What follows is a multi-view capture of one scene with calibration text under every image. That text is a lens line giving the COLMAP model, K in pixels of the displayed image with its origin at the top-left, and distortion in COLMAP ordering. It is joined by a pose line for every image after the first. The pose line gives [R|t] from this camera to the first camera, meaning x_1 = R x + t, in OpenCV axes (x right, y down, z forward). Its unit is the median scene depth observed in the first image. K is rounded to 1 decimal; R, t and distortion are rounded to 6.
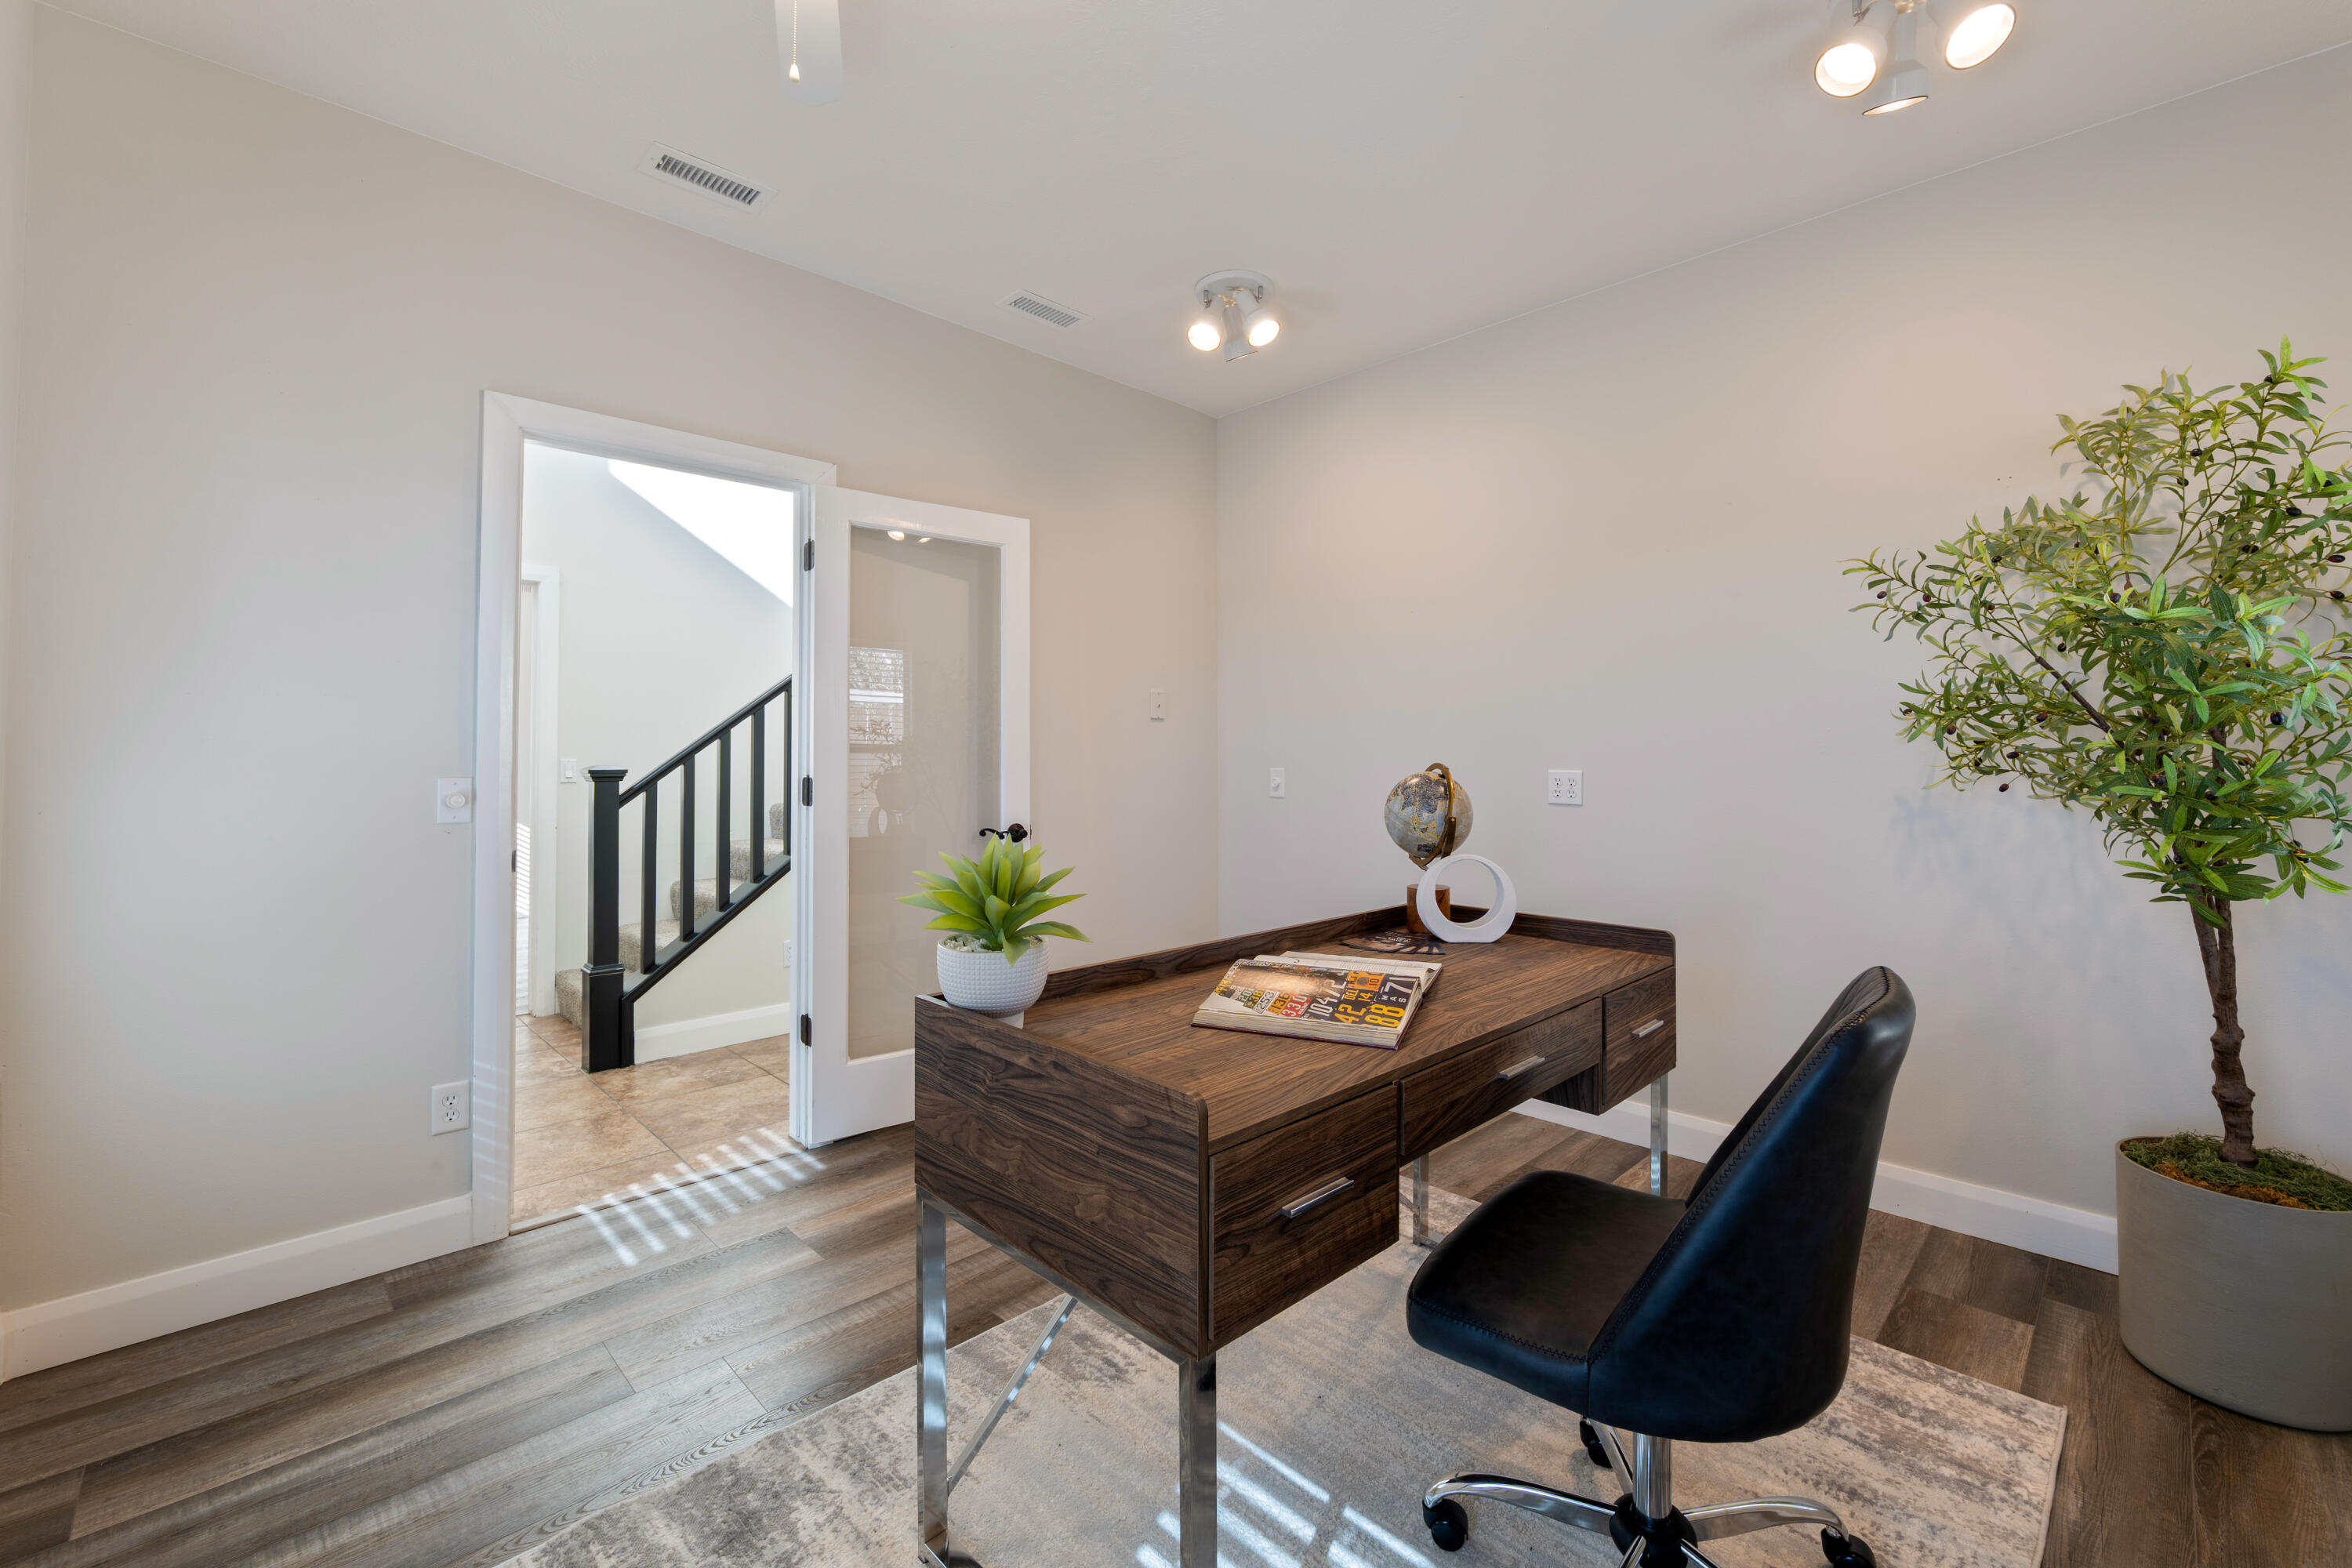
lens RADIAL K [[969.3, 0, 1175.9], [0, 969.3, 768.6], [0, 0, 1]] dist [-0.004683, -0.000572]
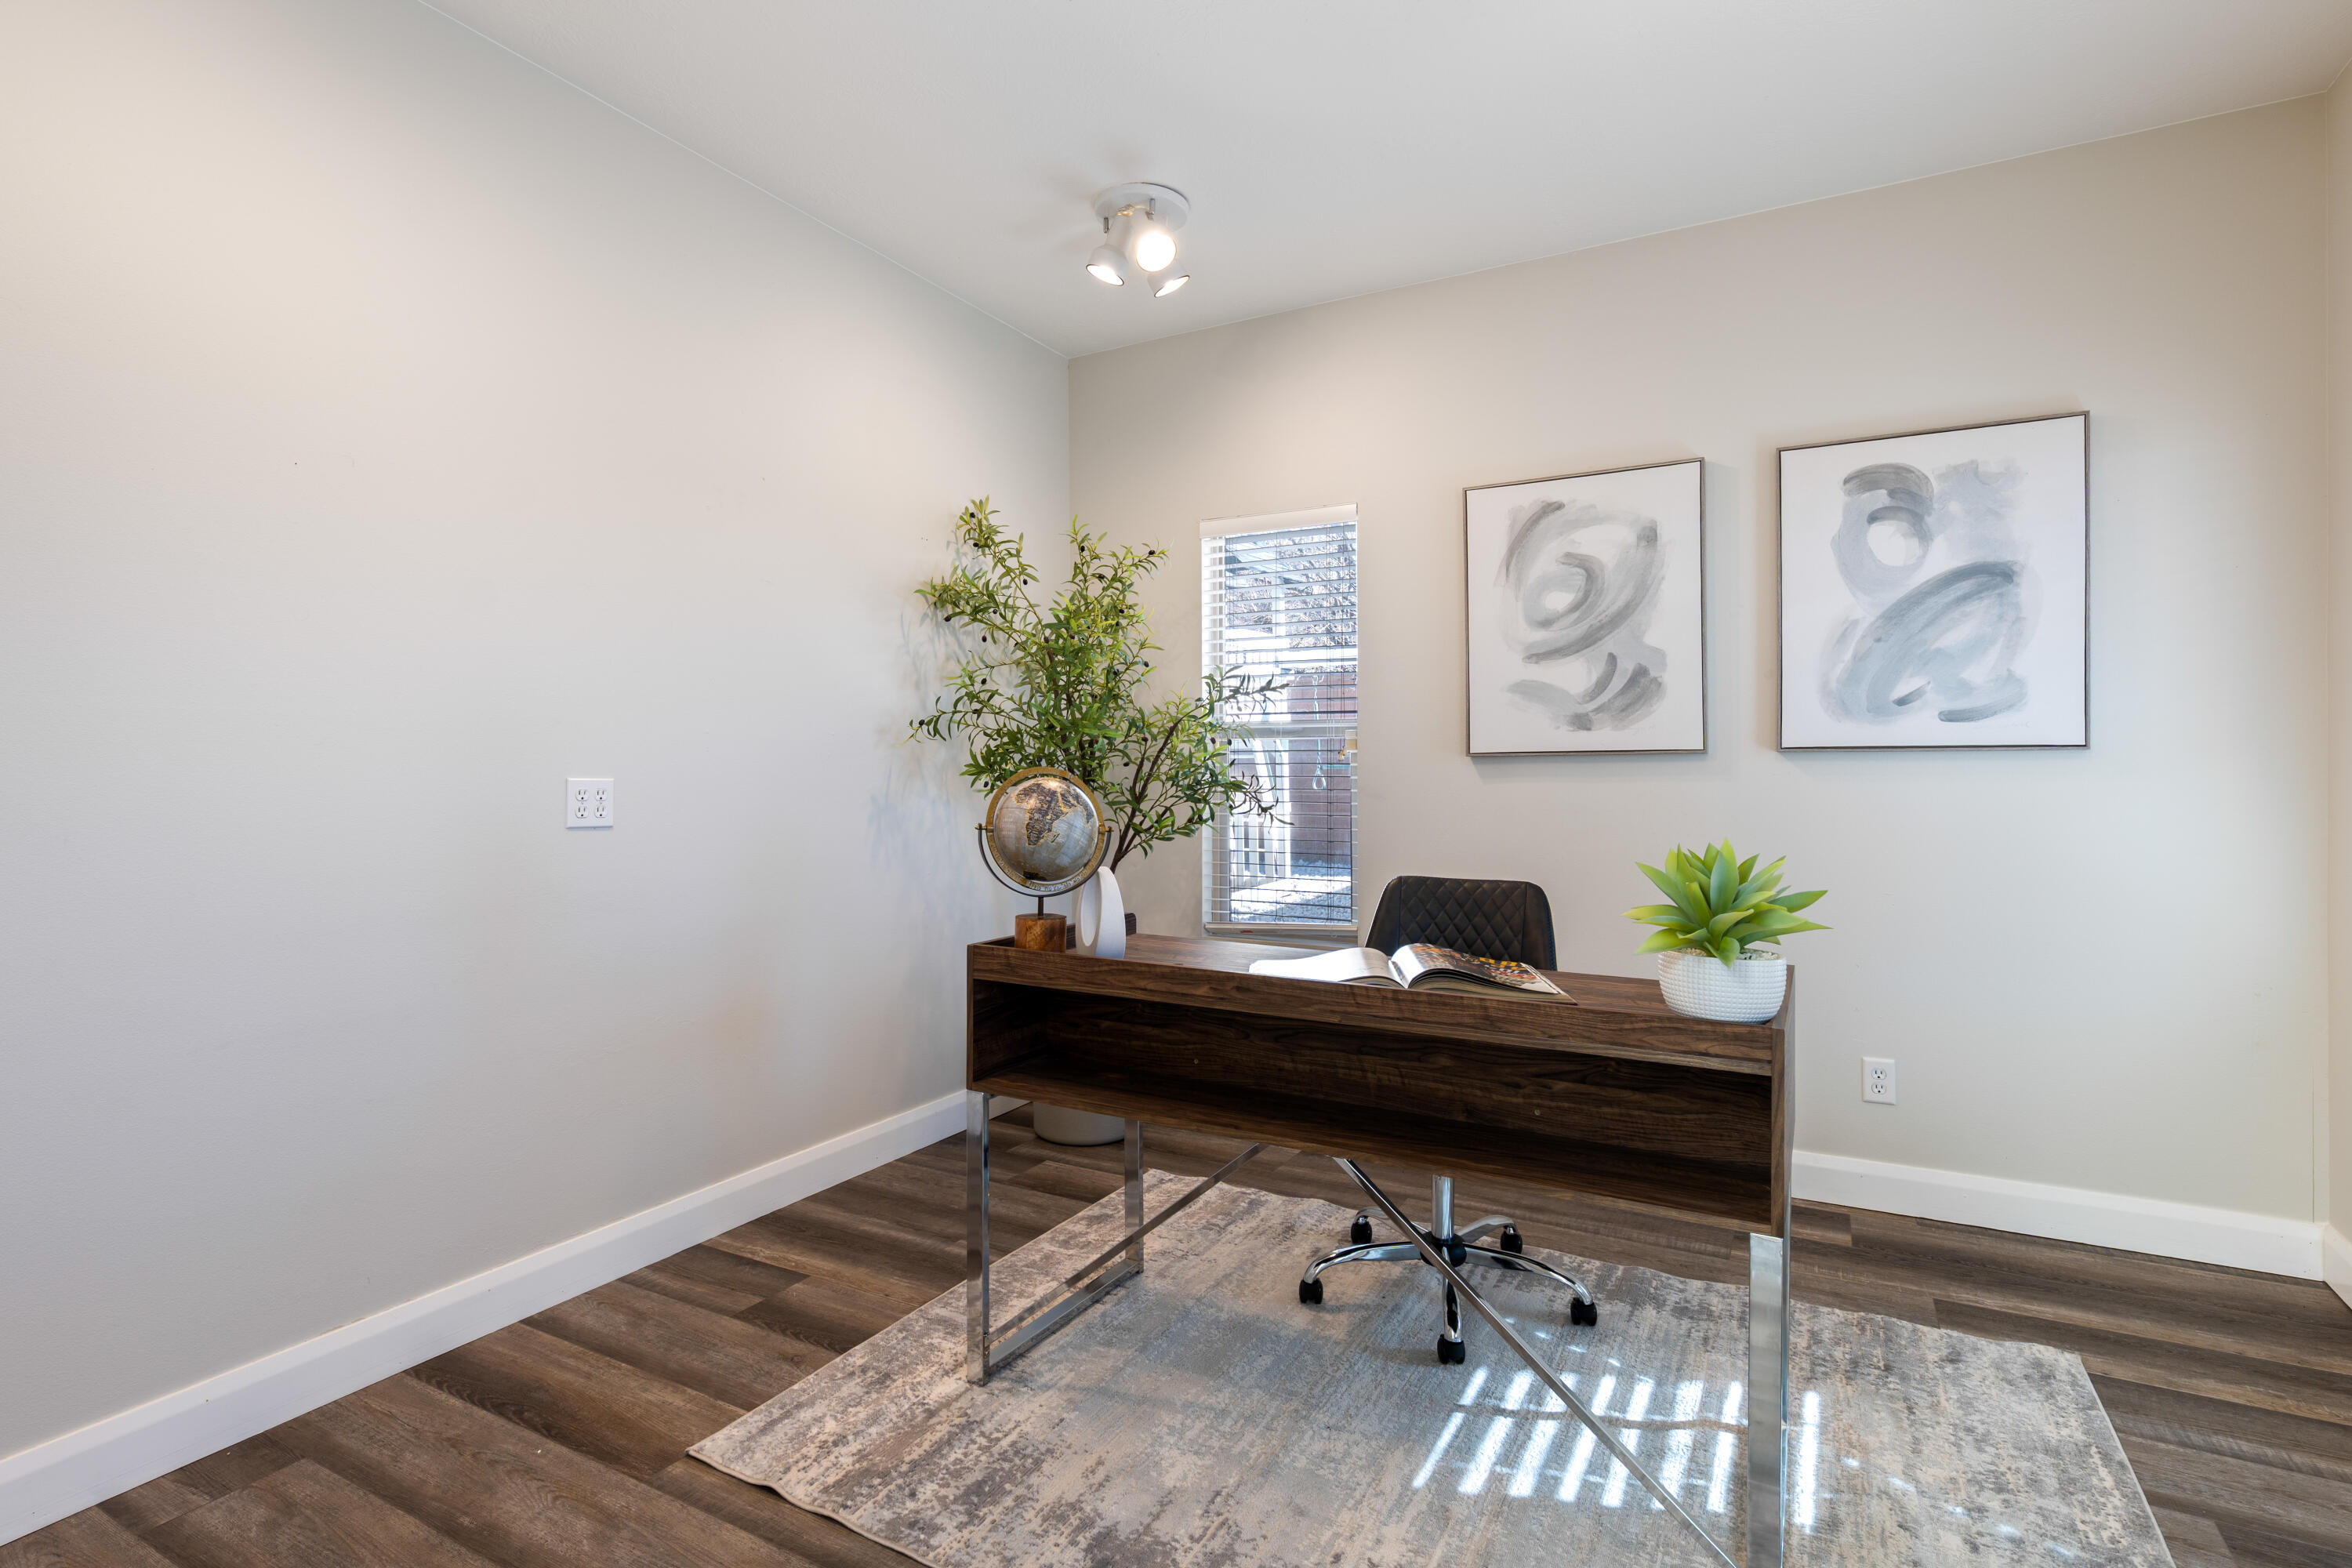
lens RADIAL K [[1154.2, 0, 1176.3], [0, 1154.2, 774.2], [0, 0, 1]] dist [0.001242, 0.000086]
pose [[-0.280955, -0.010026, 0.959668, -0.577628], [0.007471, 0.999892, 0.012634, -0.010003], [-0.959692, 0.010719, -0.280850, 0.934159]]
